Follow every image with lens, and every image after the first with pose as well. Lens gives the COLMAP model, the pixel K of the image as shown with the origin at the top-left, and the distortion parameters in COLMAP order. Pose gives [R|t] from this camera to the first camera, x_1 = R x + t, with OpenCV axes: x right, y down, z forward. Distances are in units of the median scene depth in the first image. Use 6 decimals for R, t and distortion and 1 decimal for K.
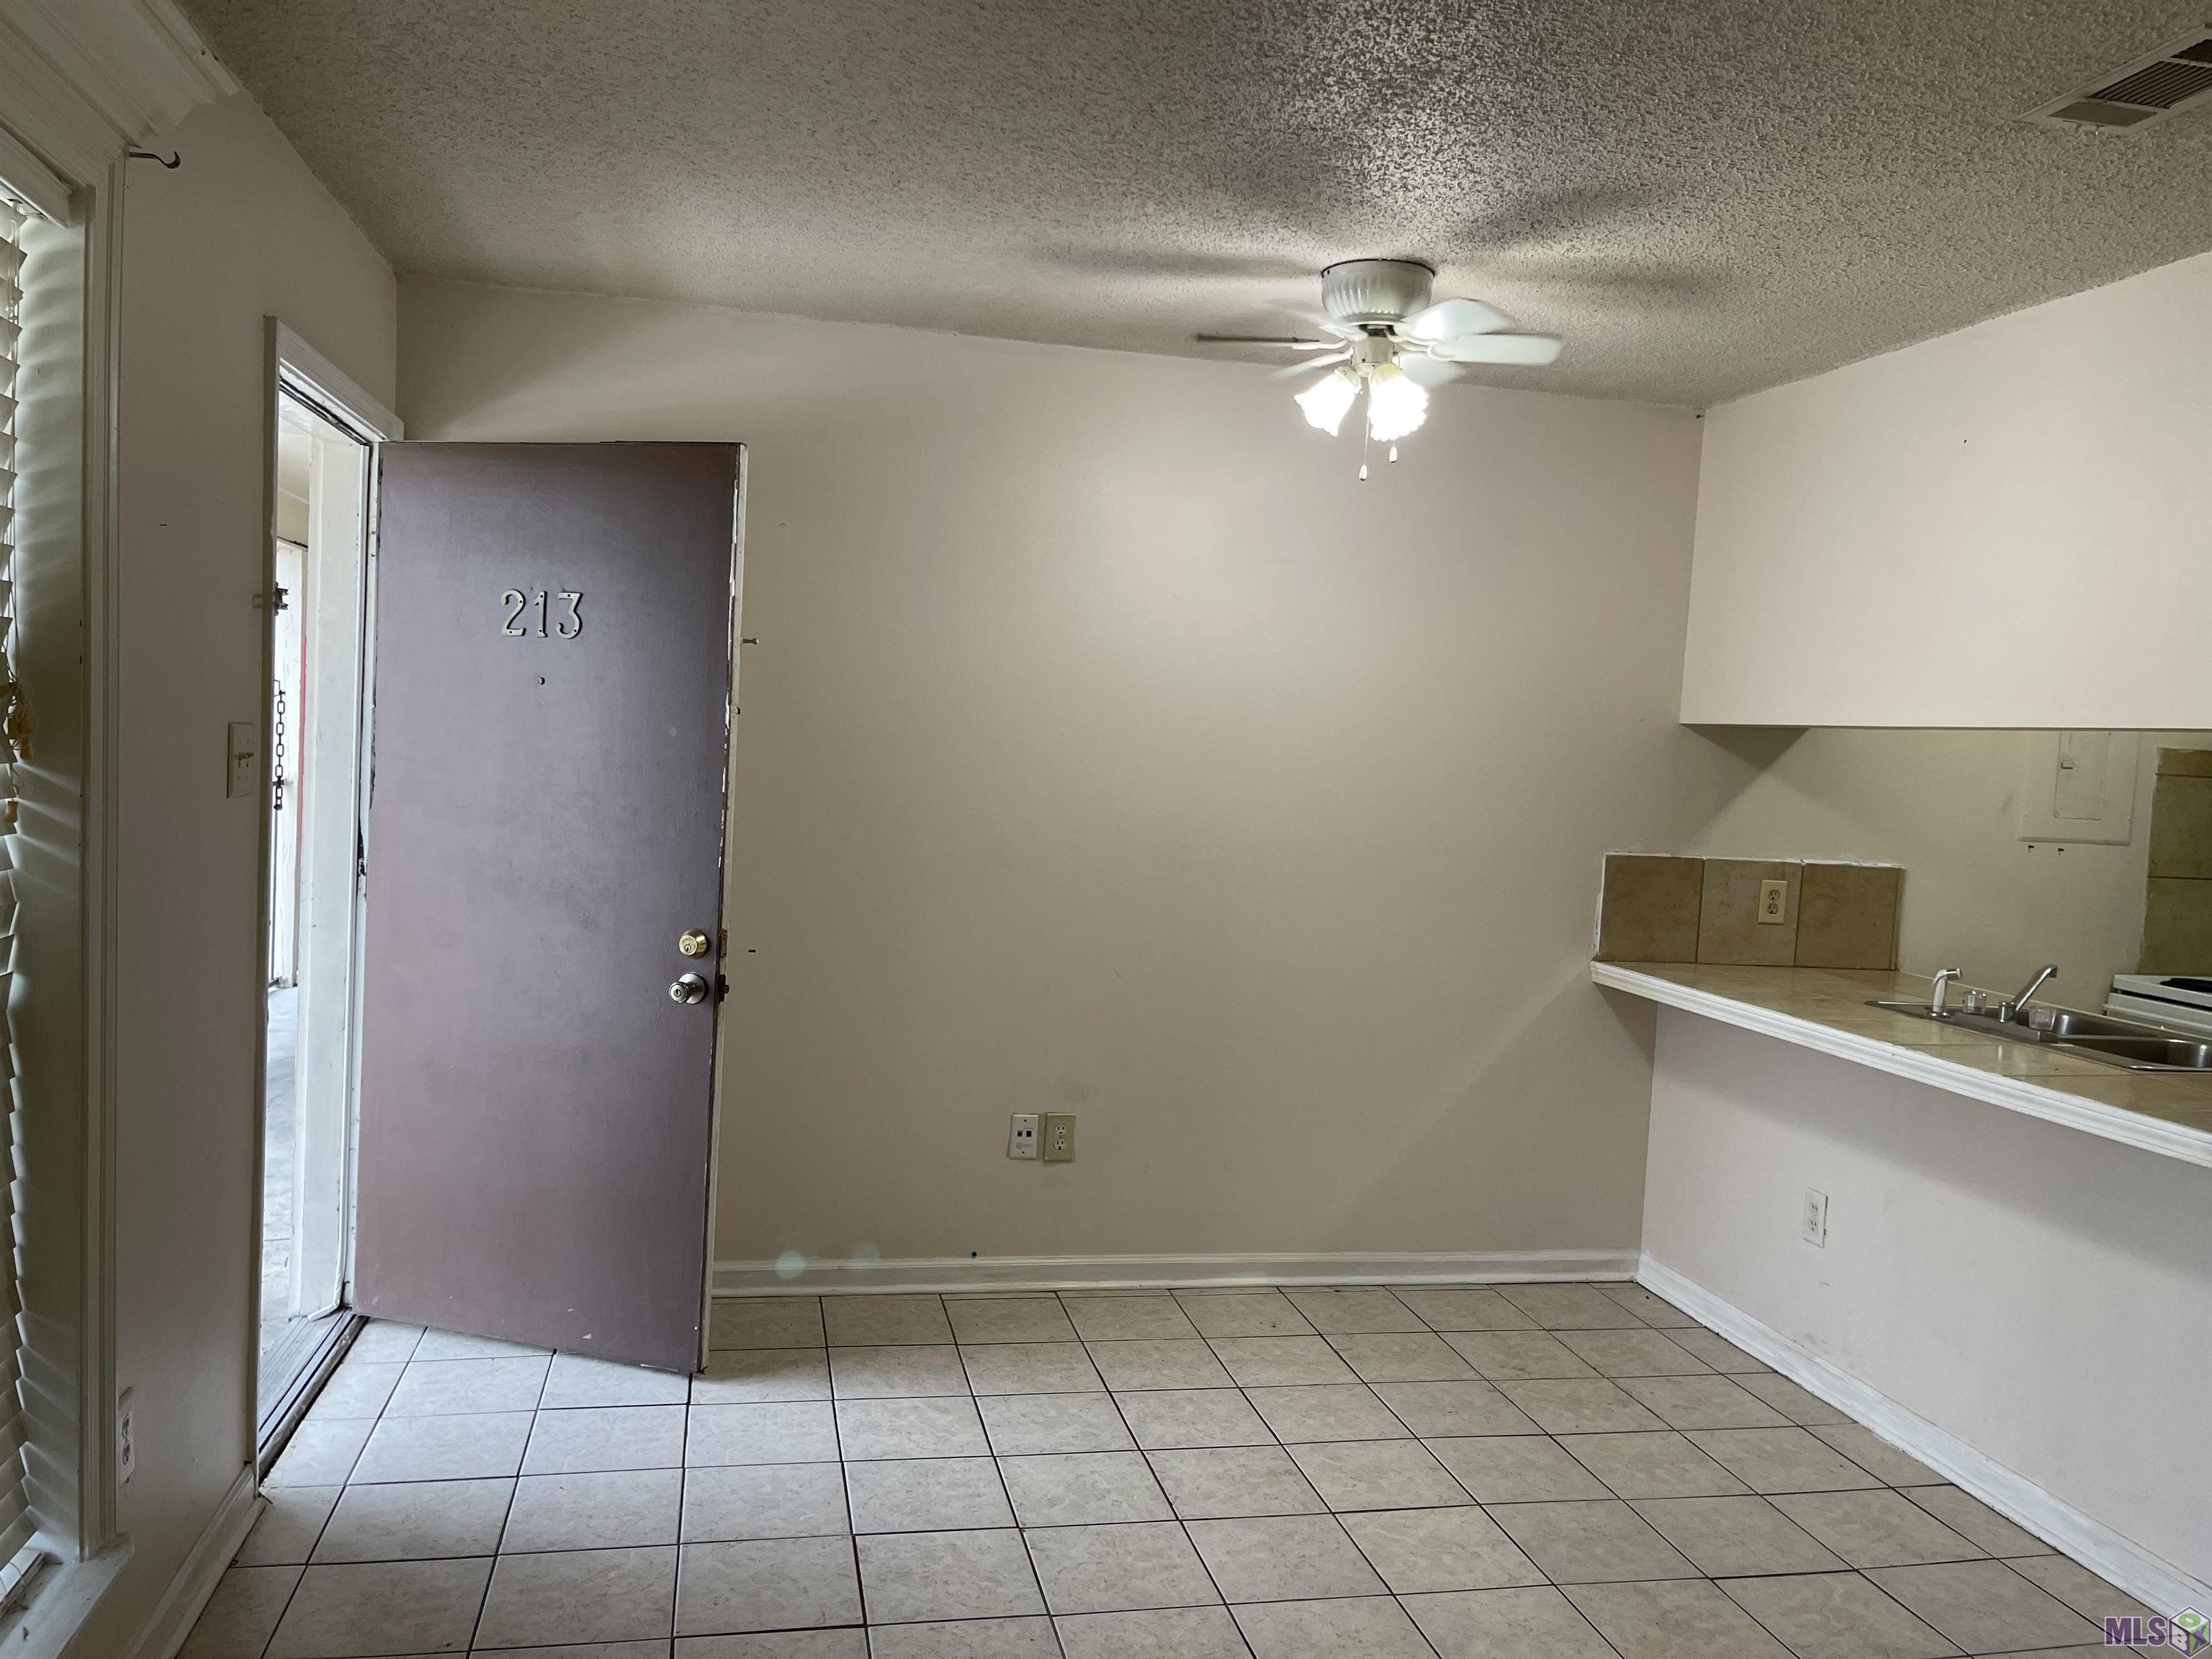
lens RADIAL K [[1675.2, 0, 1110.1], [0, 1675.2, 834.1], [0, 0, 1]] dist [0.051087, -0.069387]
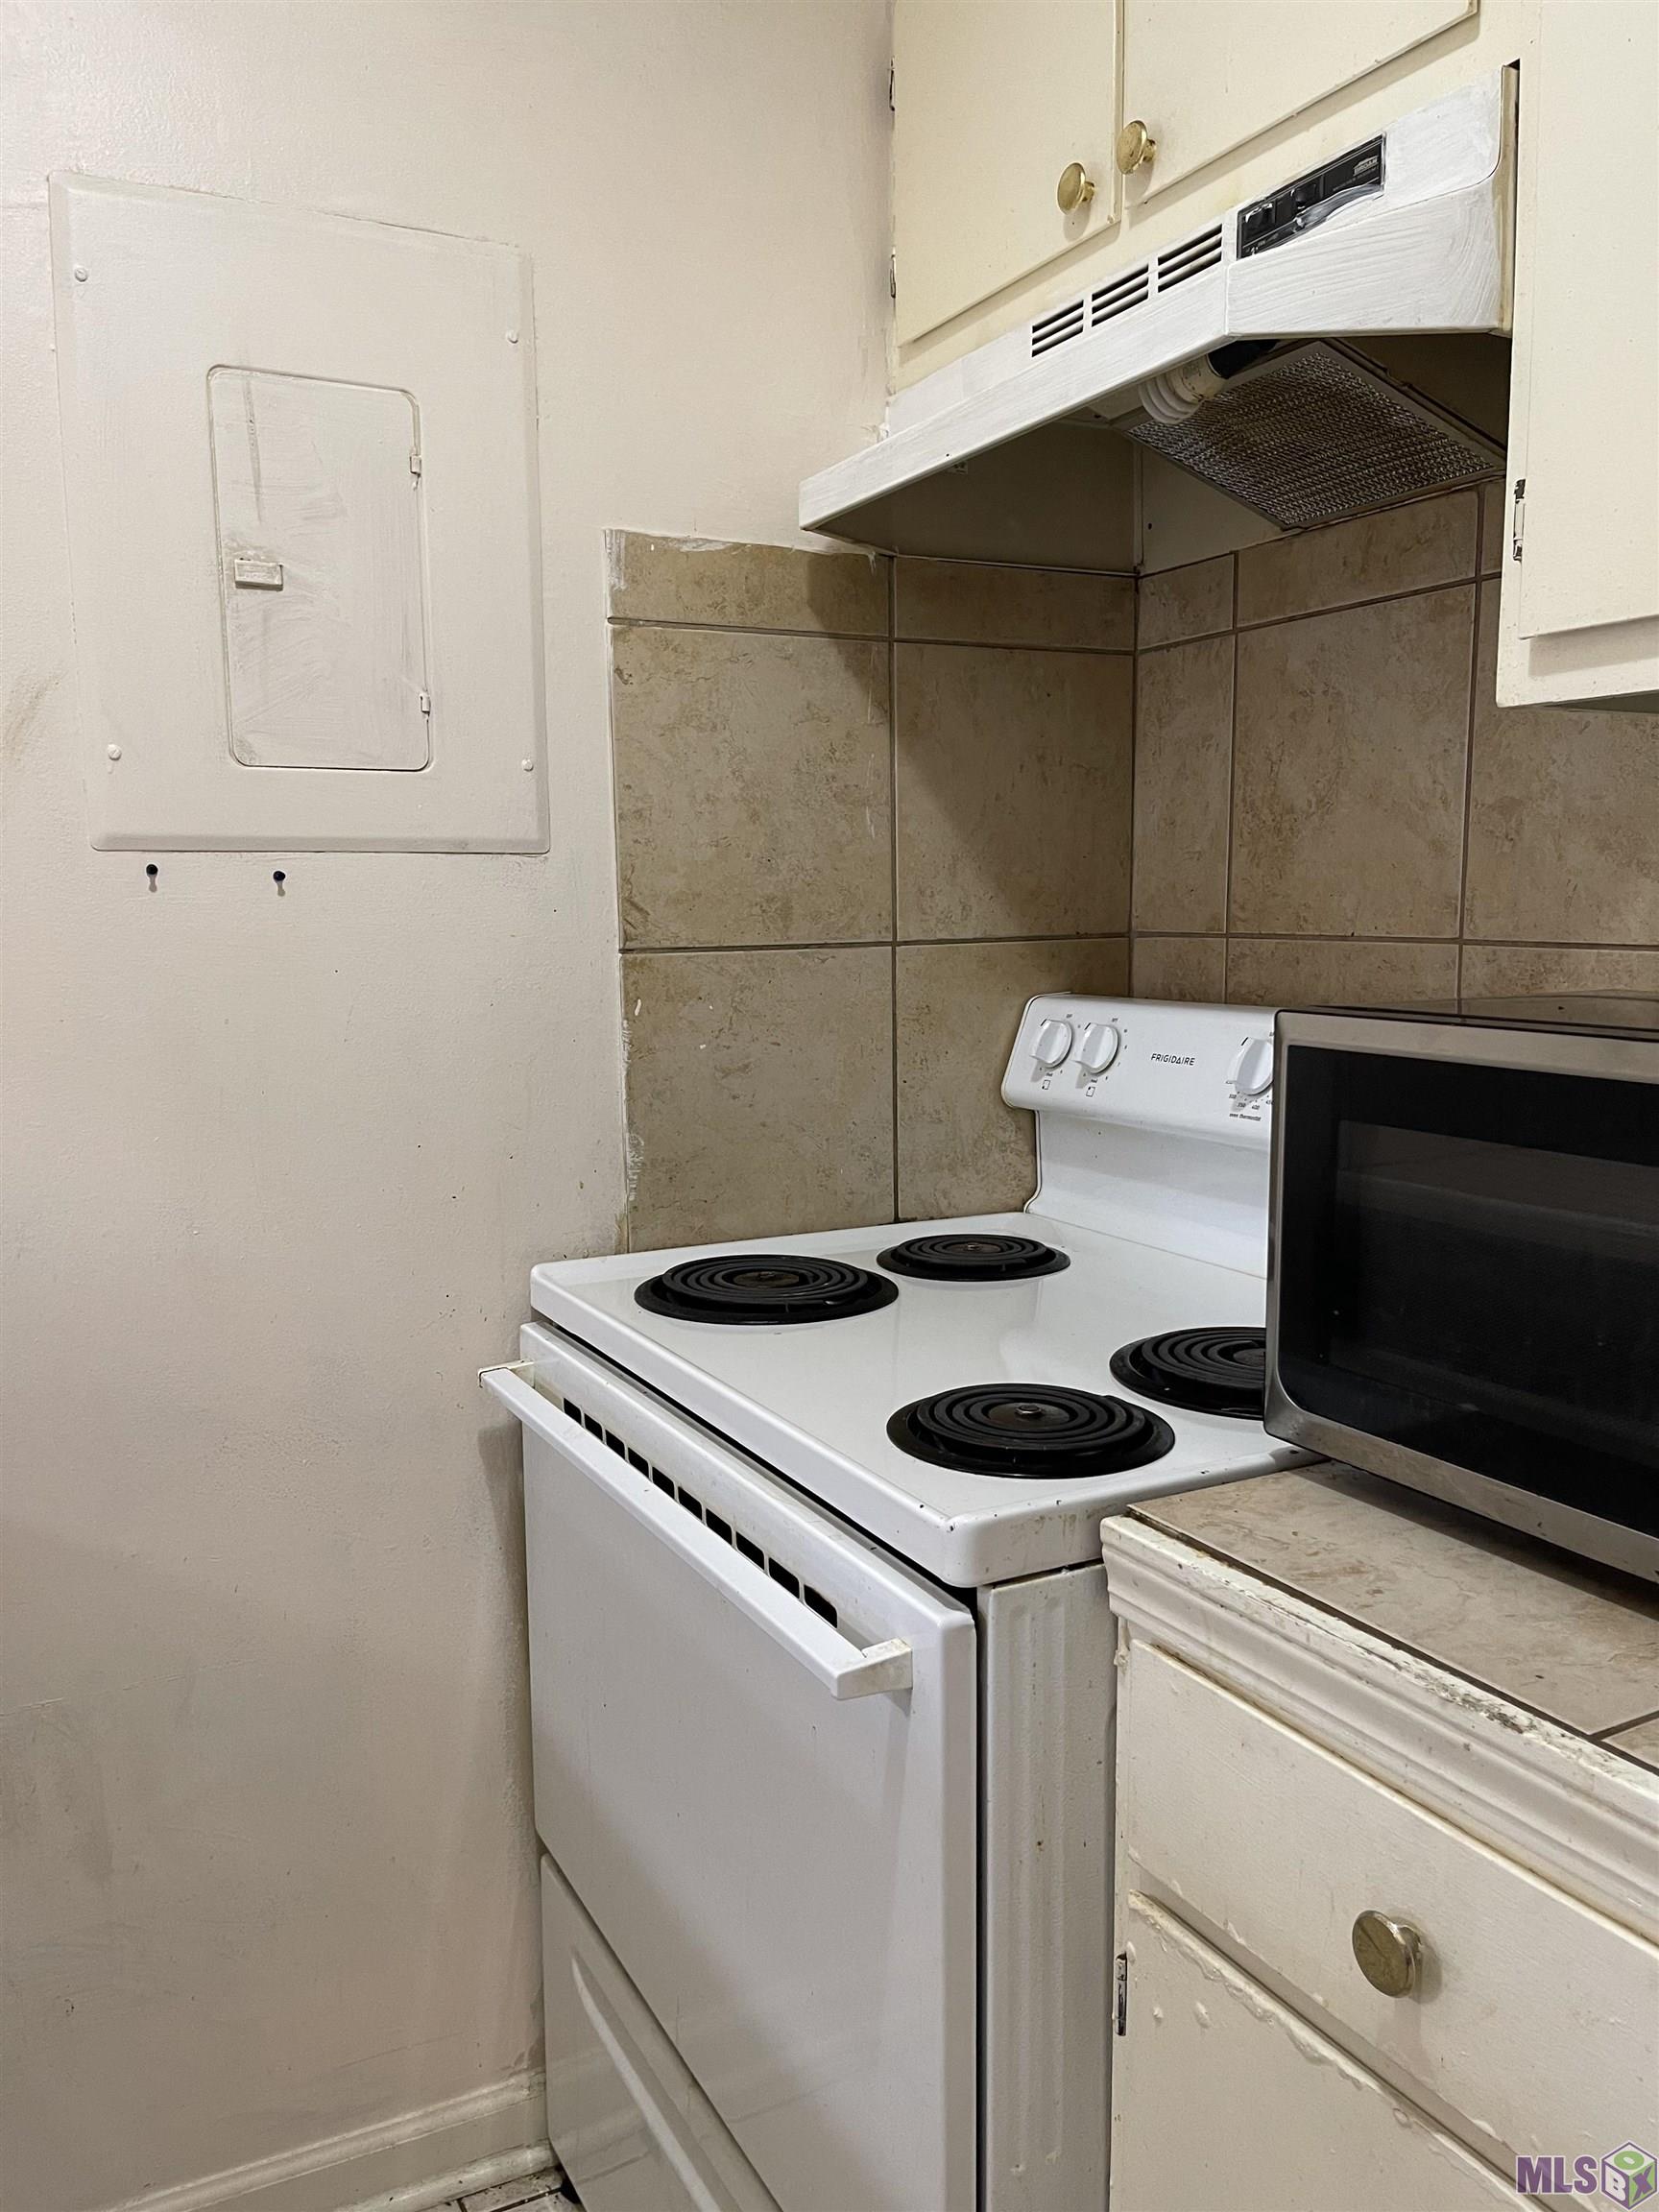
lens RADIAL K [[1675.2, 0, 843.5], [0, 1675.2, 1118.0], [0, 0, 1]] dist [0.051087, -0.069387]
pose [[0.963824, -0.094605, 0.249183, 0.195421], [0.076535, 0.993750, 0.081256, 0.011678], [-0.255313, -0.059245, 0.965042, 0.232372]]
